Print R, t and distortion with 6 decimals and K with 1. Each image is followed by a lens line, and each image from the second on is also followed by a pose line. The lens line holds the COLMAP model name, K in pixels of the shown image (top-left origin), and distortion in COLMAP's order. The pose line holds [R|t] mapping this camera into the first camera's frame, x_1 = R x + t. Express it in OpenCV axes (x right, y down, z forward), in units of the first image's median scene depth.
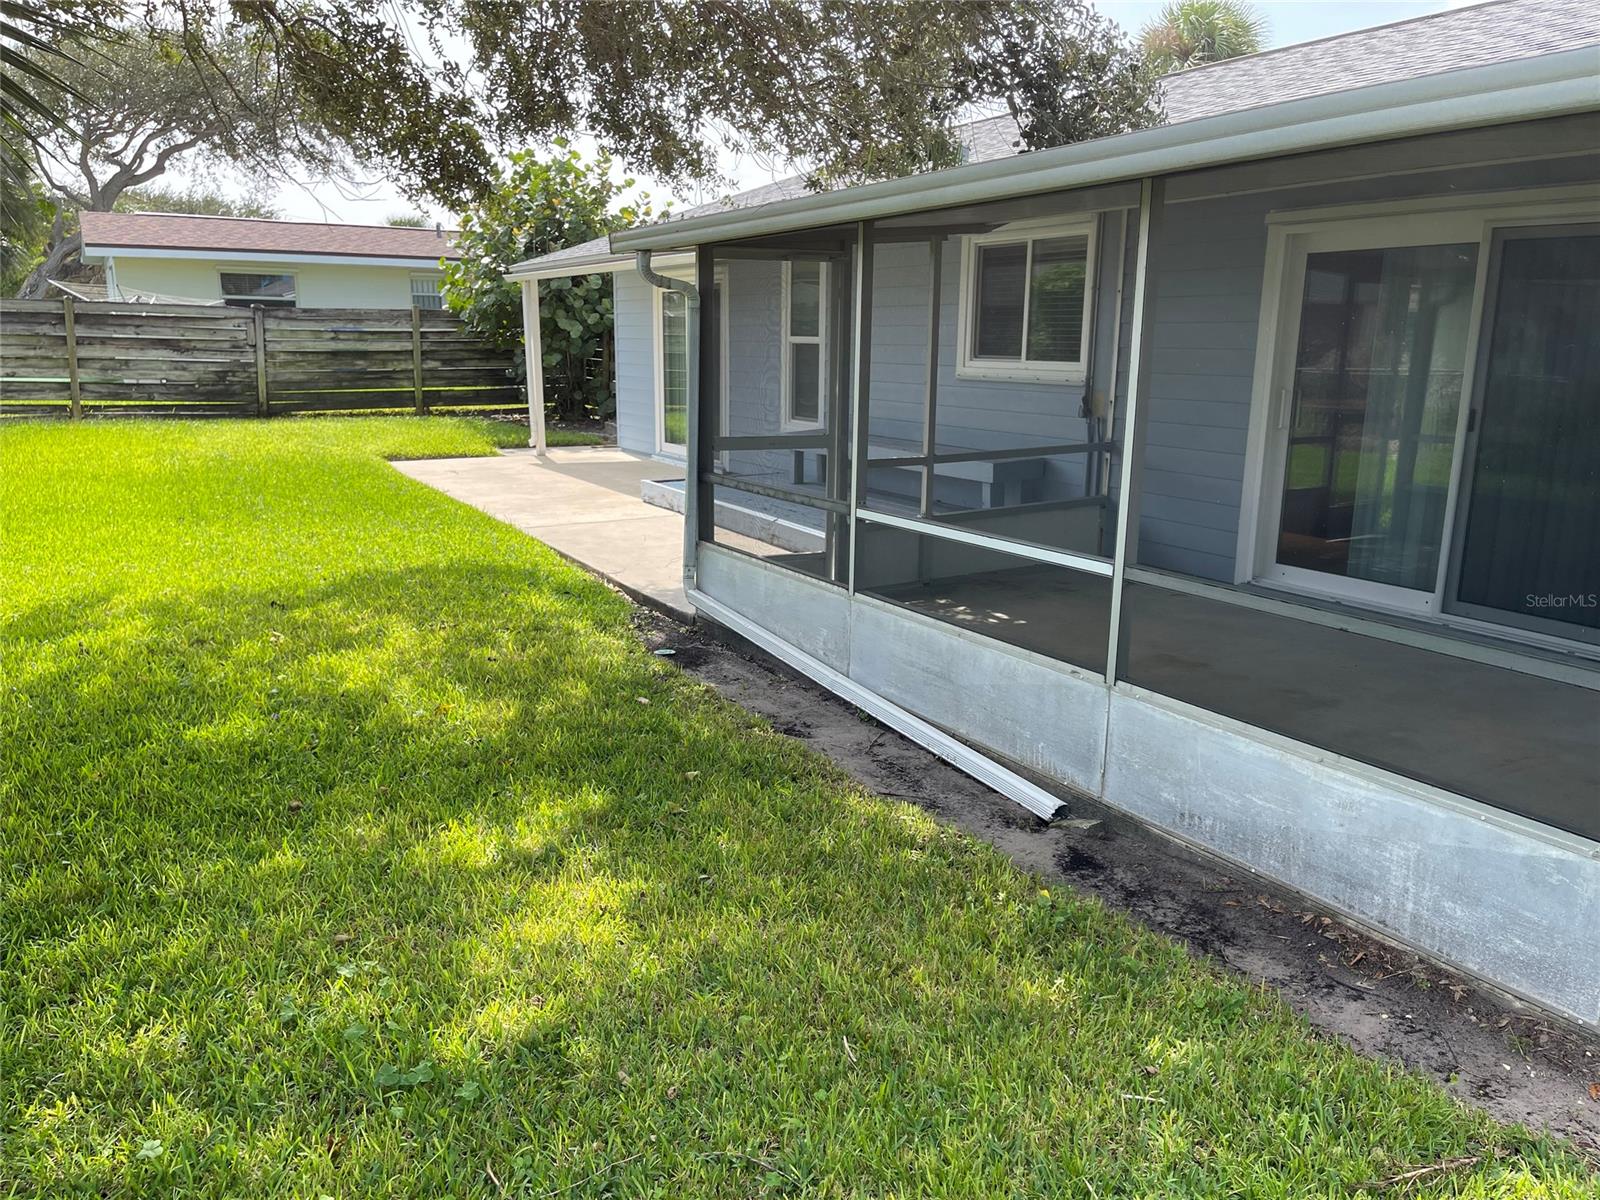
lens RADIAL K [[1210.7, 0, 787.9], [0, 1210.7, 605.8], [0, 0, 1]] dist [0.064719, -0.072662]
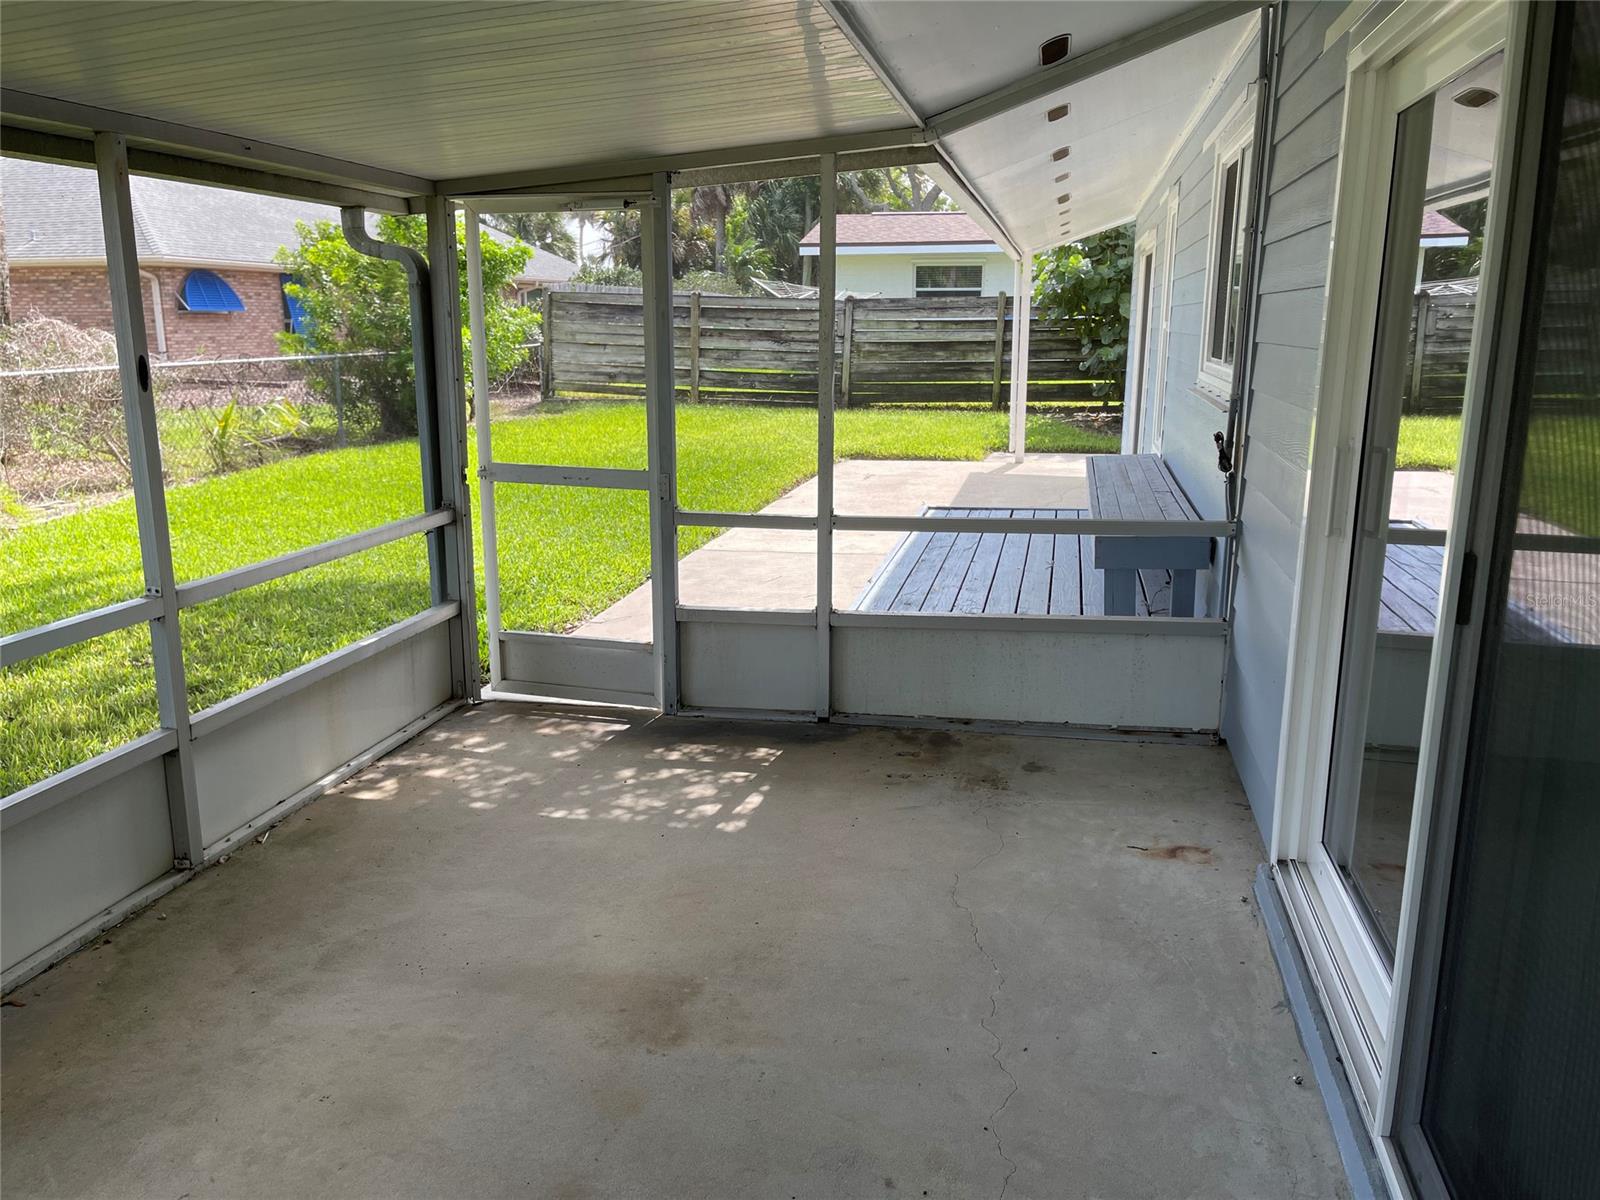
lens RADIAL K [[1210.7, 0, 803.1], [0, 1210.7, 591.3], [0, 0, 1]] dist [0.064719, -0.072662]
pose [[0.751867, 0.137151, -0.644892, 0.215594], [-0.137831, 0.989209, 0.049684, -0.048880], [0.644747, 0.051530, 0.762657, 0.220683]]
